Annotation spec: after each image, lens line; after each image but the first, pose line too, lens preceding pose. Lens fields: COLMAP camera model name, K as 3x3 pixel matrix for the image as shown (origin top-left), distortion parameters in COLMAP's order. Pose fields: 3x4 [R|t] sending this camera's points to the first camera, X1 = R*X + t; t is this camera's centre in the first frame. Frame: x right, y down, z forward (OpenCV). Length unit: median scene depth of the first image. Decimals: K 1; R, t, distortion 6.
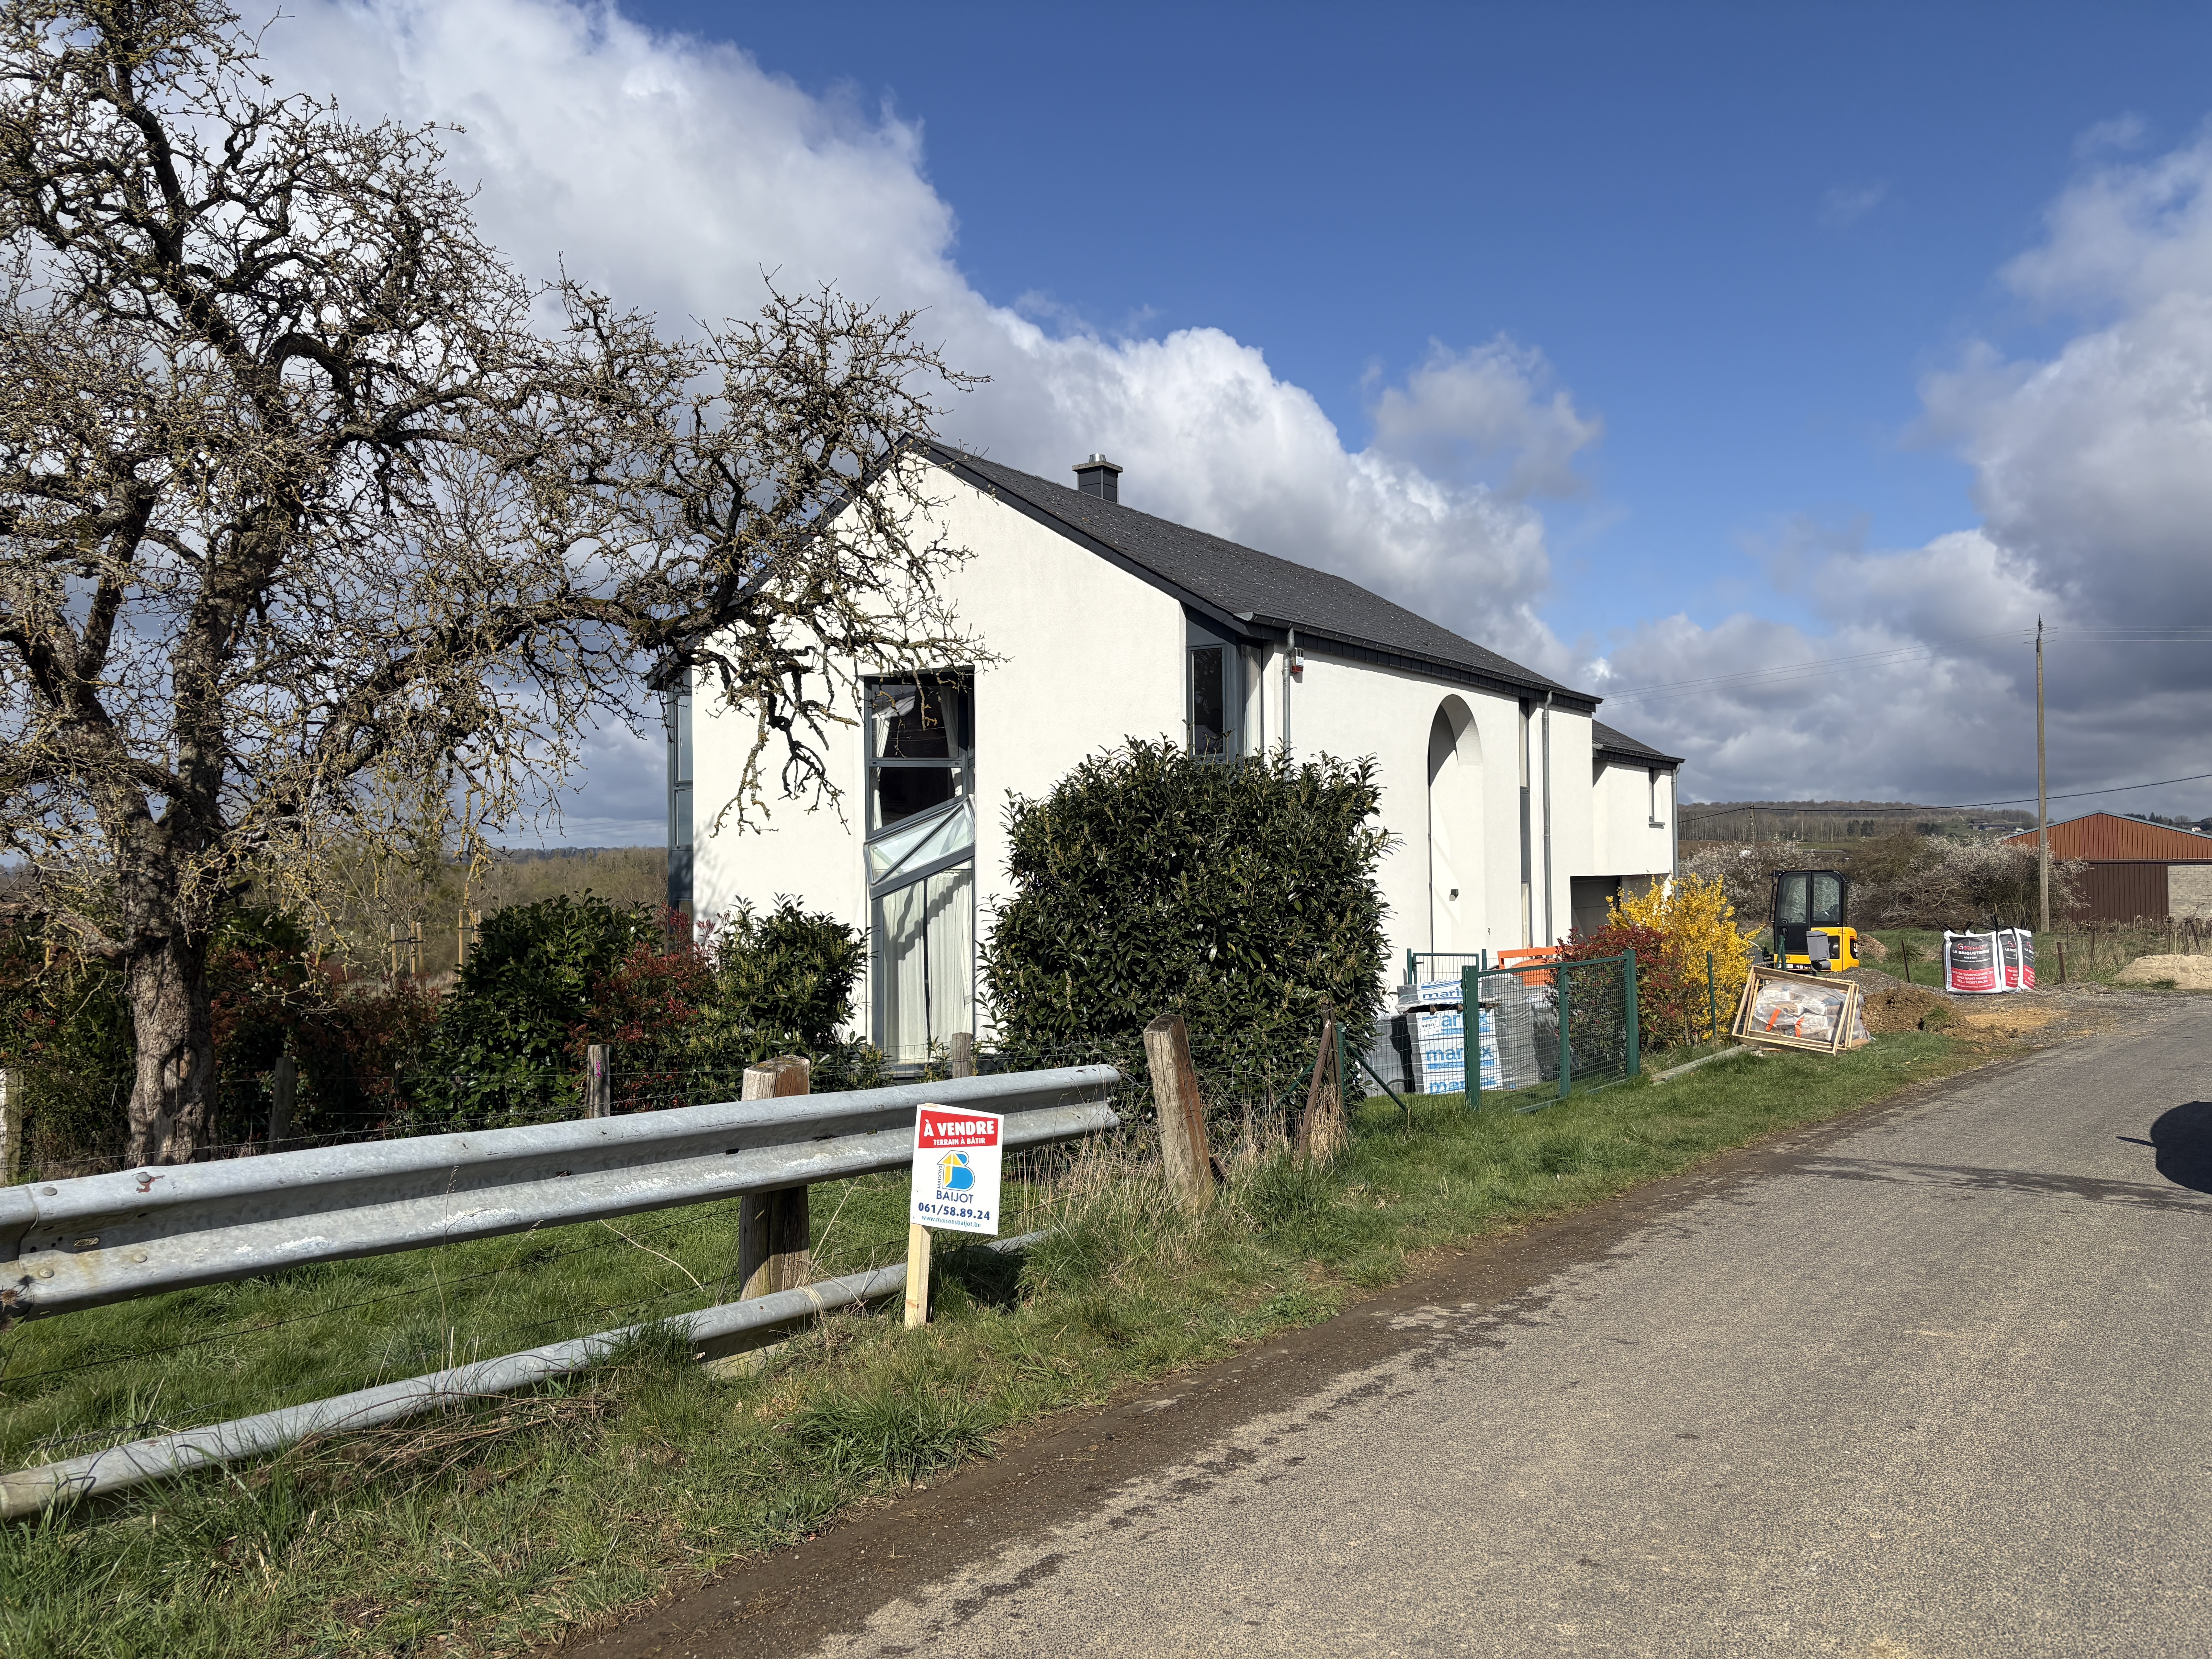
lens RADIAL K [[1676.2, 0, 1127.5], [0, 1676.2, 810.6], [0, 0, 1]] dist [0.057219, -0.055748]
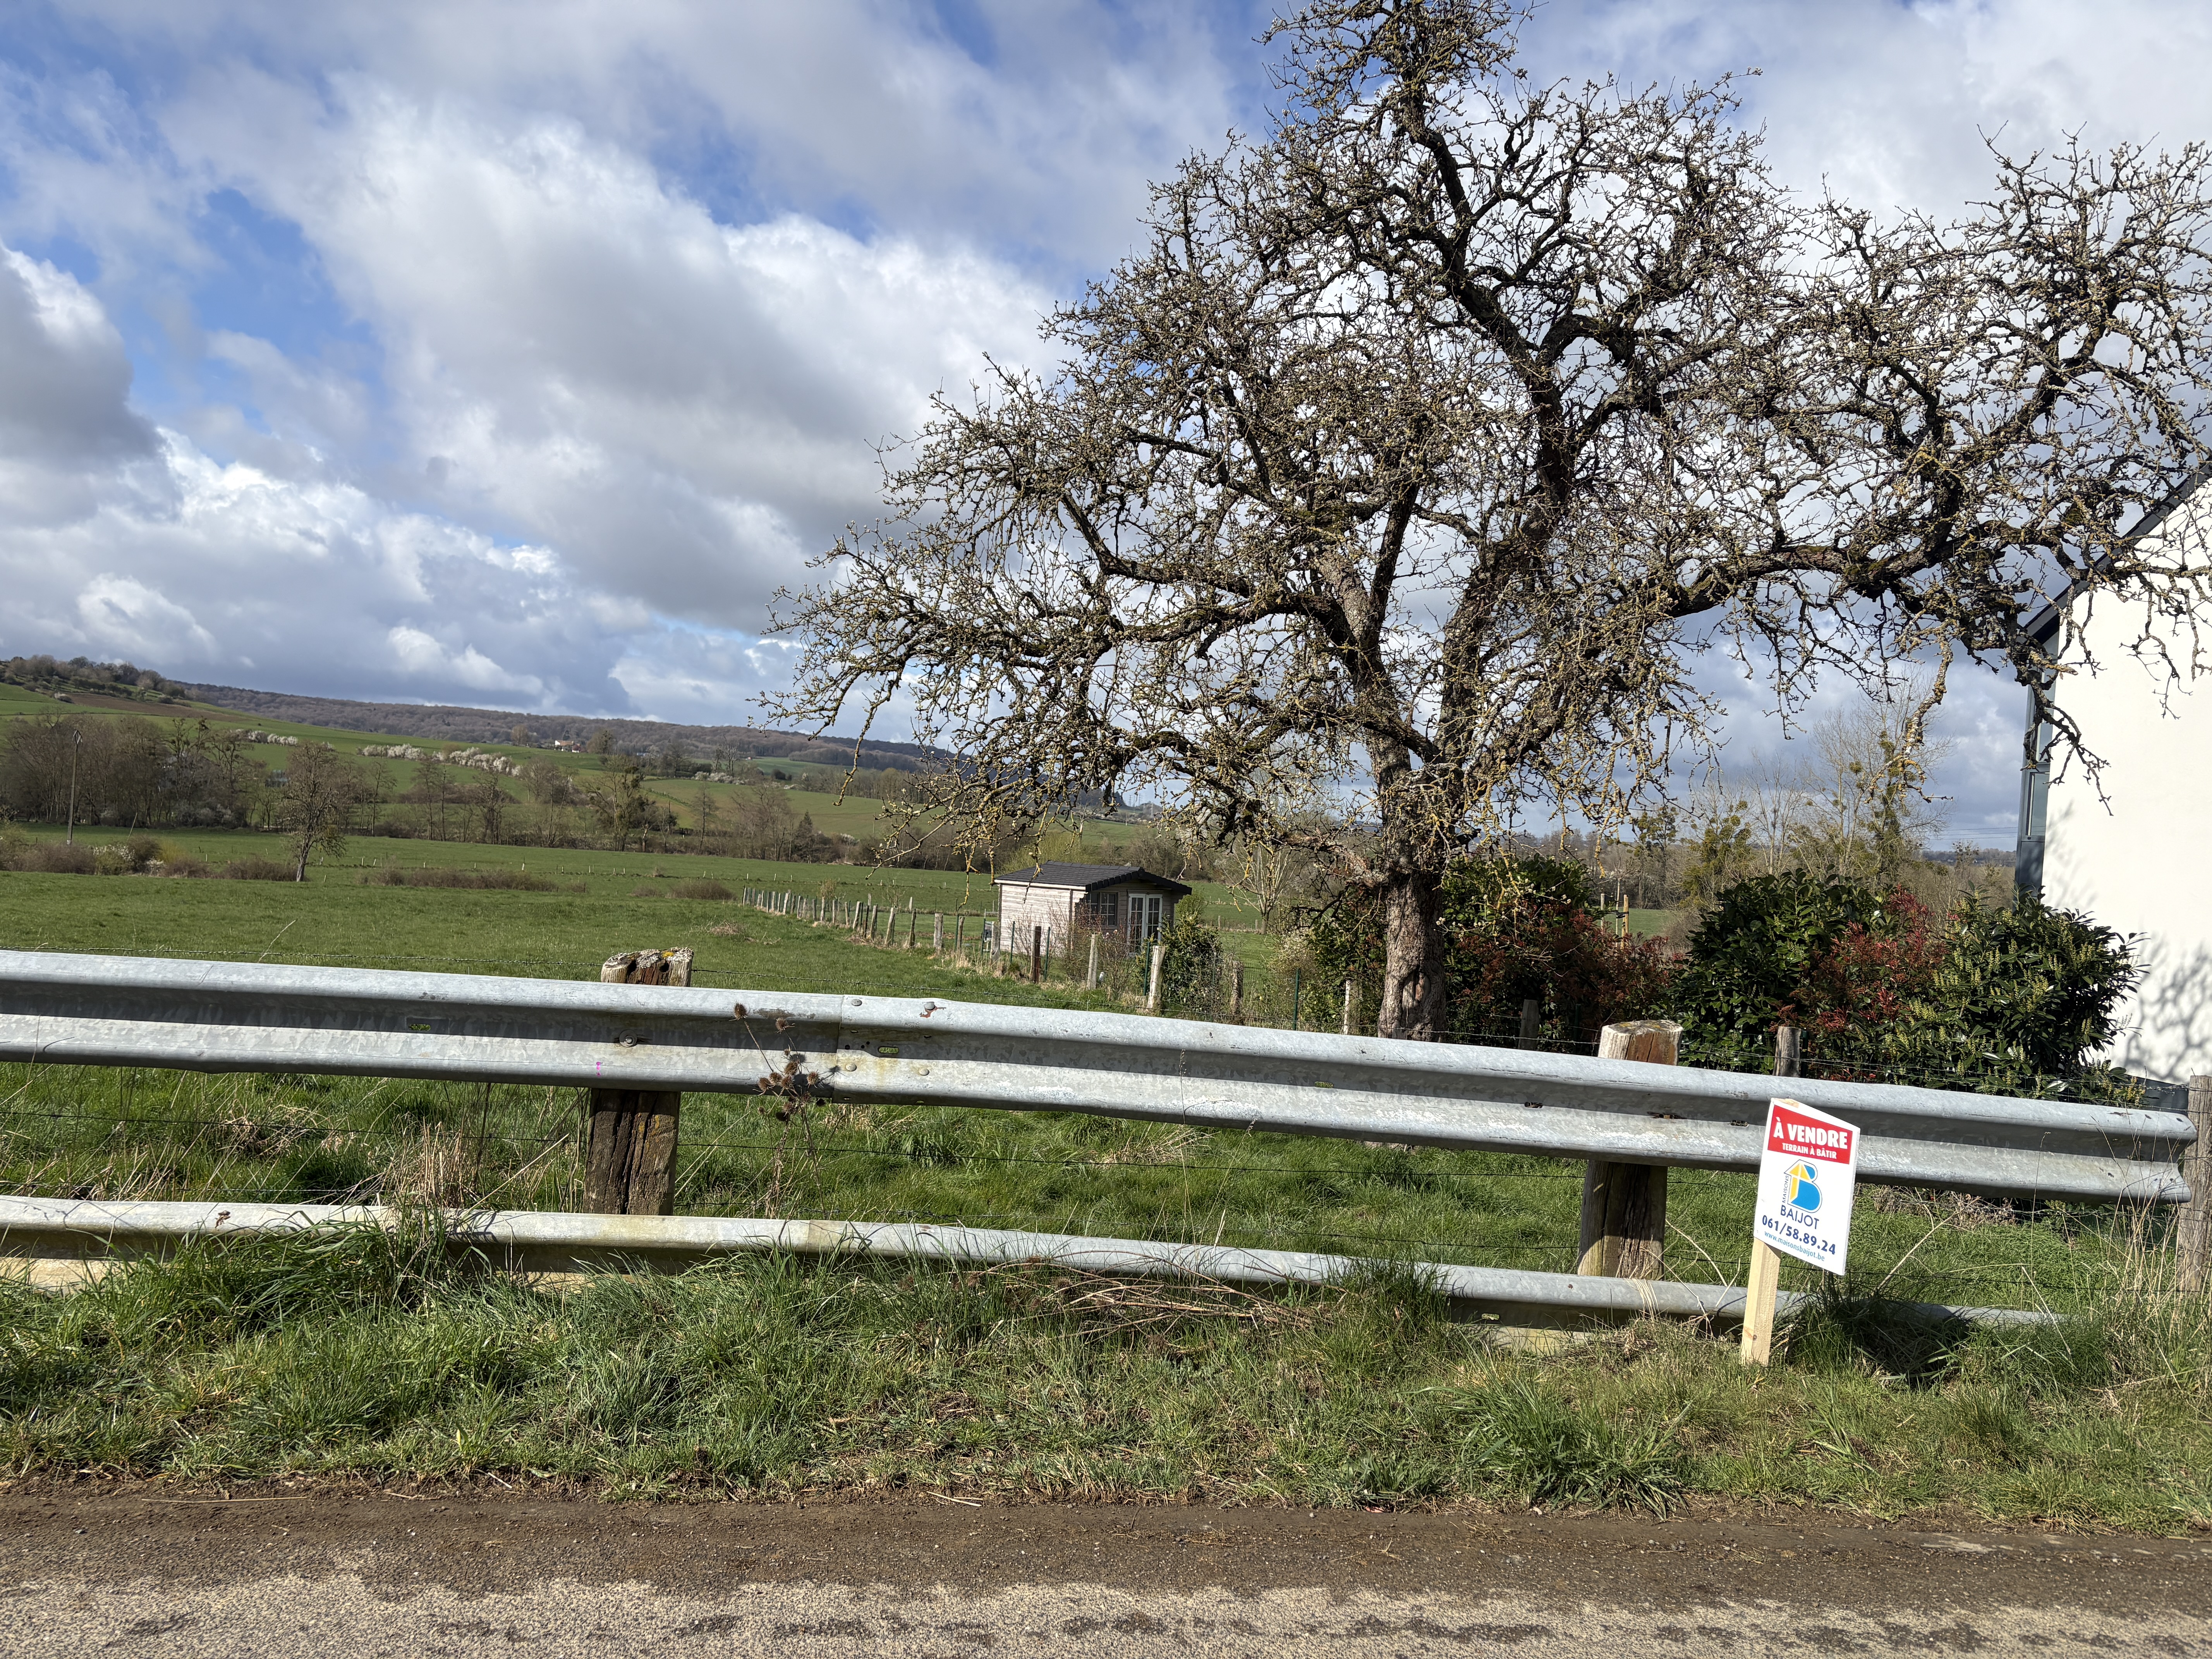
lens RADIAL K [[1676.2, 0, 1117.7], [0, 1676.2, 839.2], [0, 0, 1]] dist [0.057219, -0.055748]
pose [[0.669917, 0.059764, -0.740027, 0.131197], [-0.044460, 0.998195, 0.040366, 0.014907], [0.741104, 0.005860, 0.671365, 0.103493]]
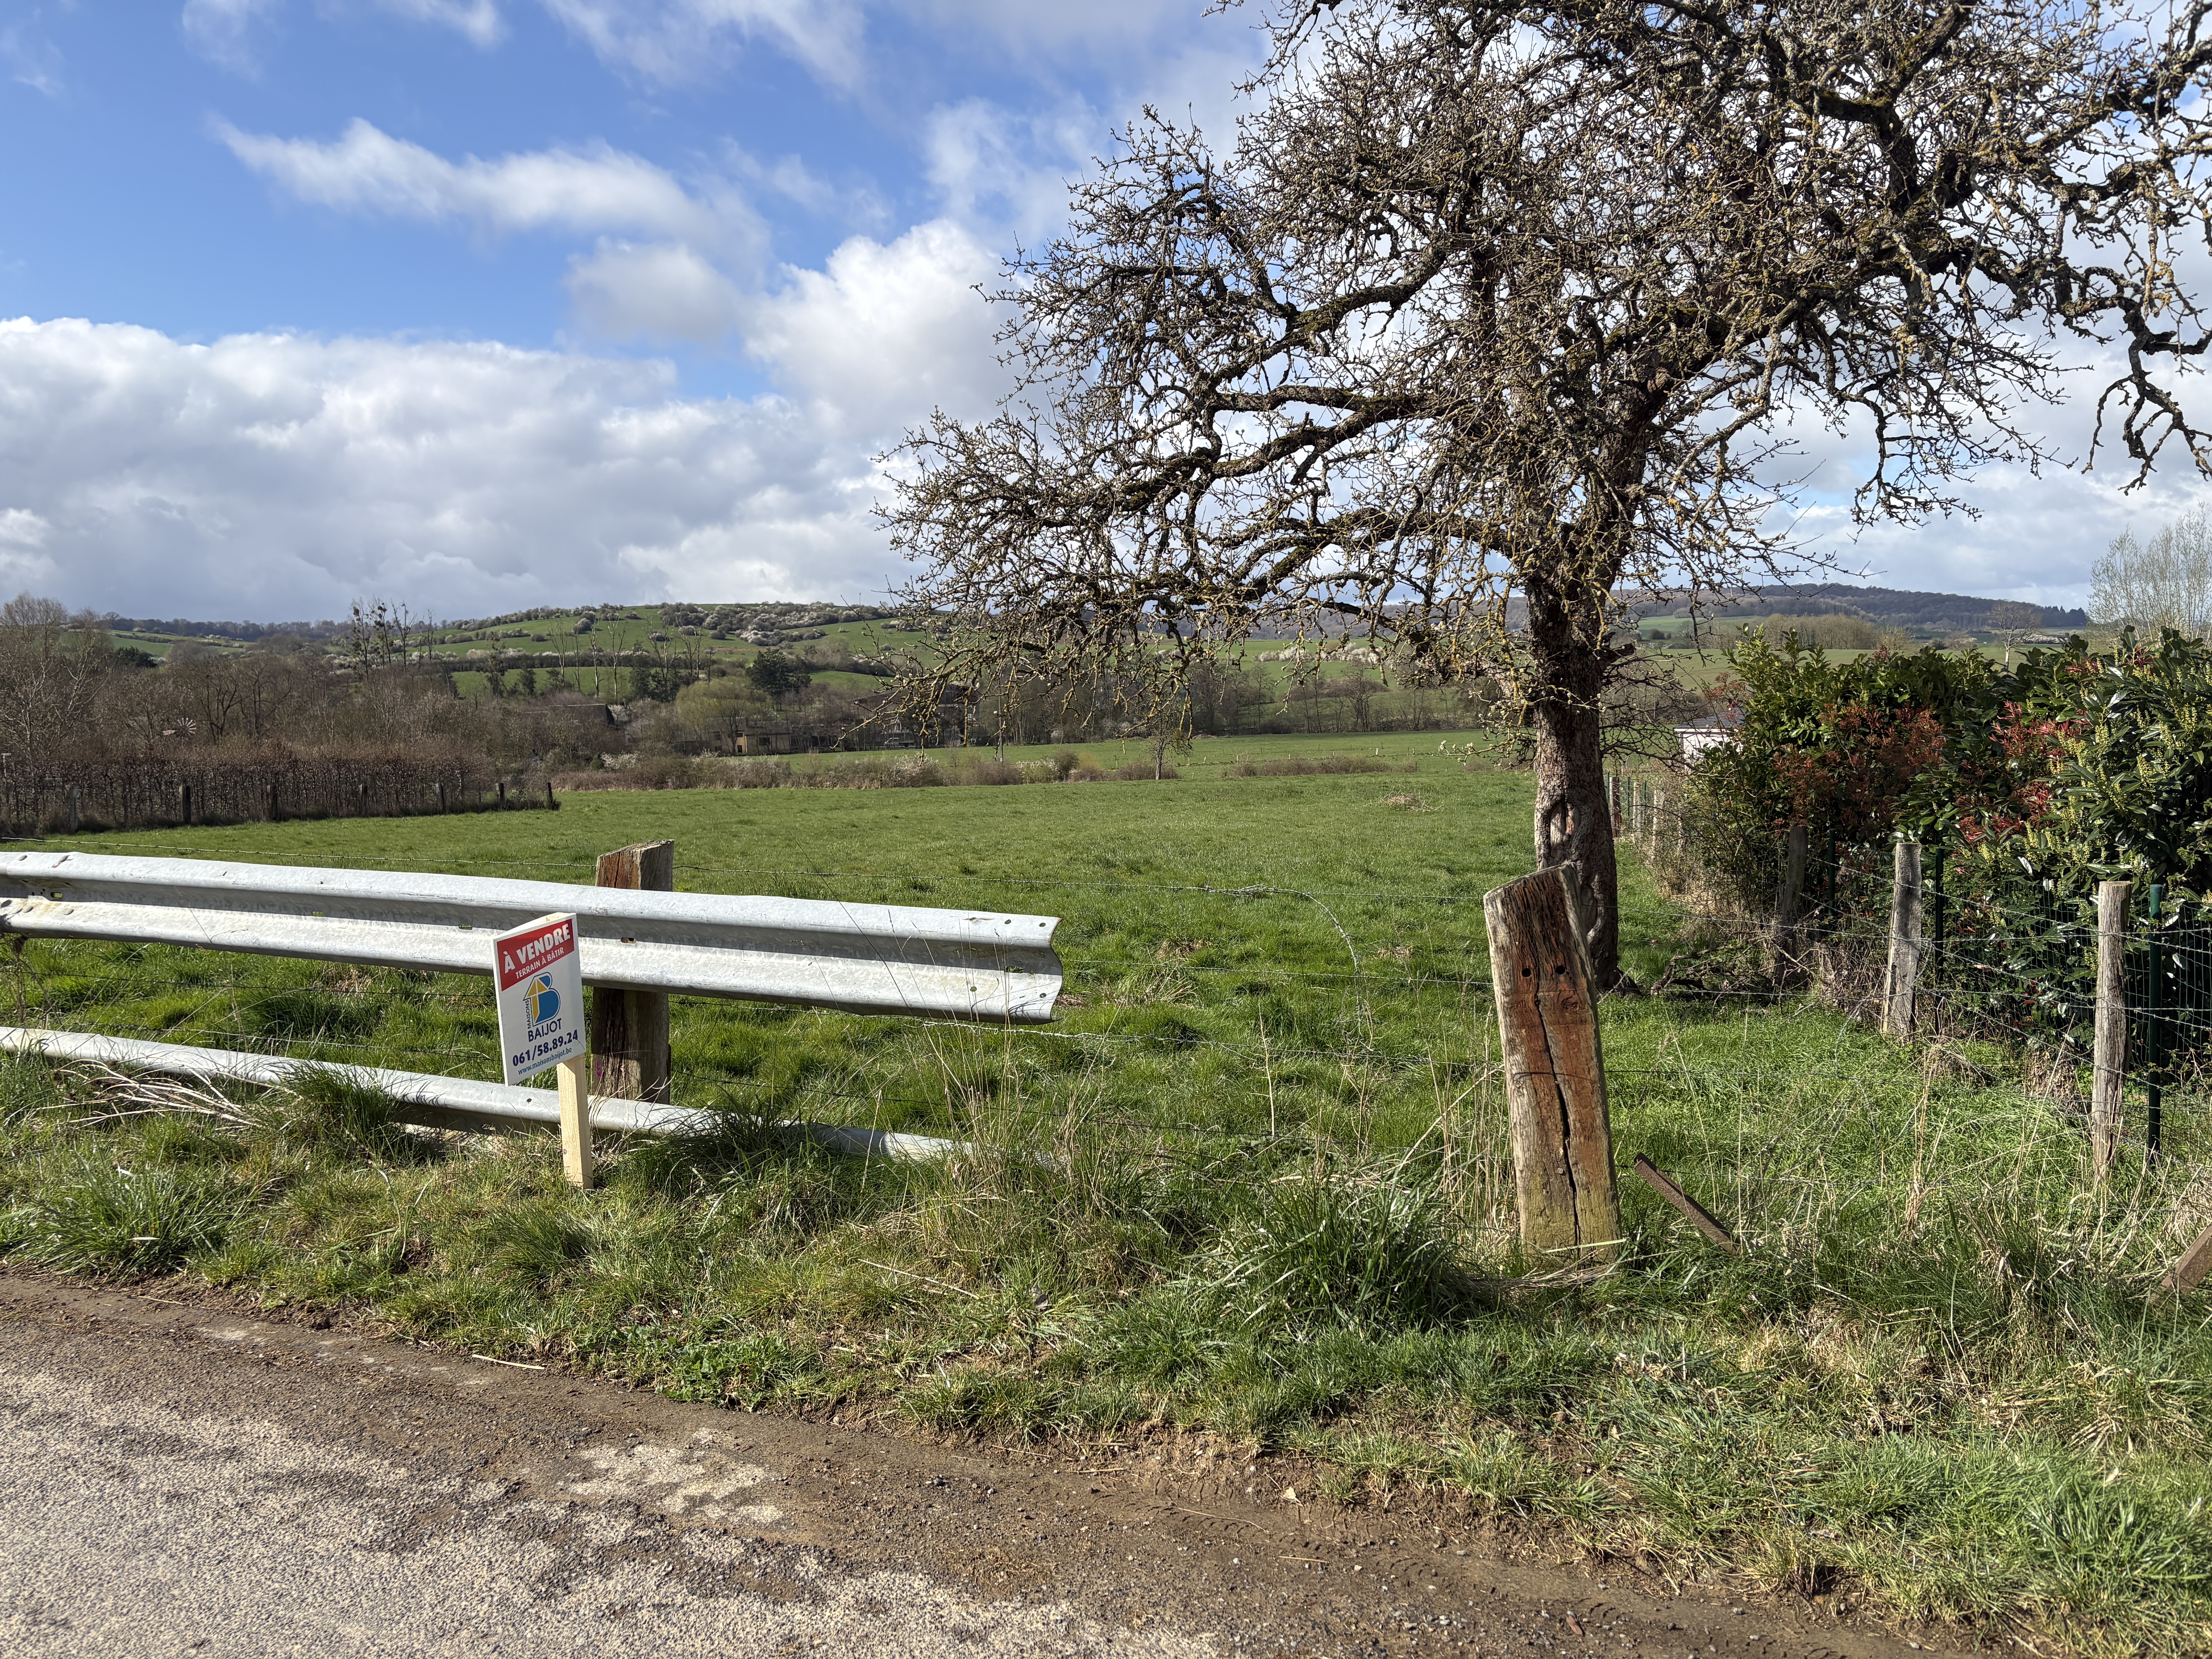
lens RADIAL K [[1676.2, 0, 1096.7], [0, 1676.2, 820.3], [0, 0, 1]] dist [0.057219, -0.055748]
pose [[0.206429, 0.081507, -0.975061, 0.351443], [0.067920, 0.992927, 0.097380, 0.034780], [0.976102, -0.086328, 0.199433, 0.540099]]
